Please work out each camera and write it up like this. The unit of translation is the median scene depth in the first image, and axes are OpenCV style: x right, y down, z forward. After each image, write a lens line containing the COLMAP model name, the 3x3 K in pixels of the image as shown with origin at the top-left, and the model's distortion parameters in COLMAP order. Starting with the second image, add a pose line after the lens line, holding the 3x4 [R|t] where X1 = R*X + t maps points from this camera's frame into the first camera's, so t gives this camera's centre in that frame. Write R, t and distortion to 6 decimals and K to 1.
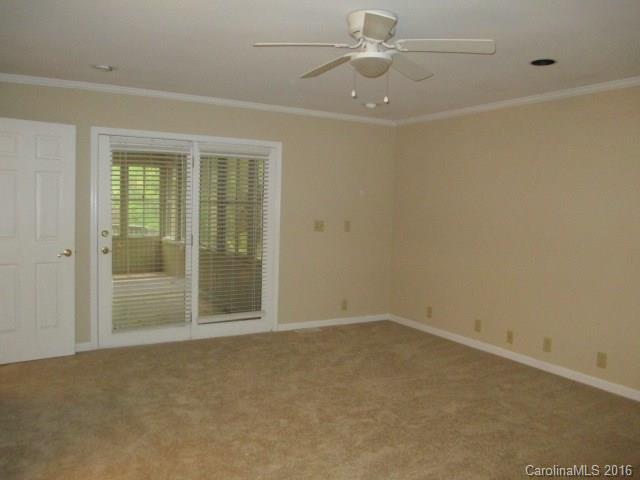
lens RADIAL K [[545.1, 0, 320.0], [0, 545.1, 240.0], [0, 0, 1]] dist [-0.007540, -0.003245]
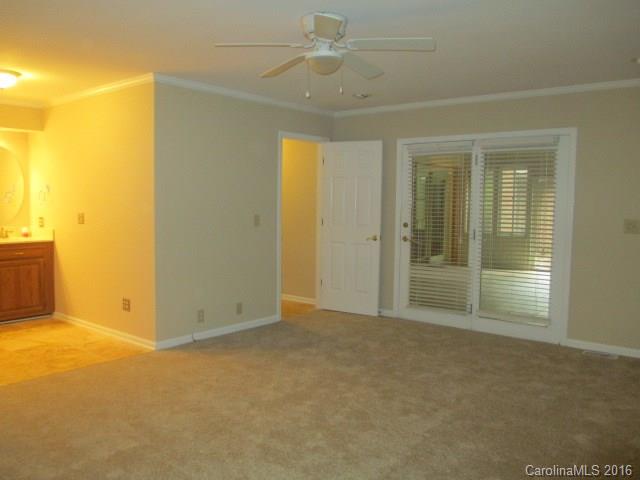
lens RADIAL K [[545.1, 0, 320.0], [0, 545.1, 240.0], [0, 0, 1]] dist [-0.007540, -0.003245]
pose [[0.375656, 0.050299, -0.925393, 0.674322], [-0.063578, 0.997572, 0.028414, -0.000562], [0.924576, 0.048161, 0.377942, 0.361362]]
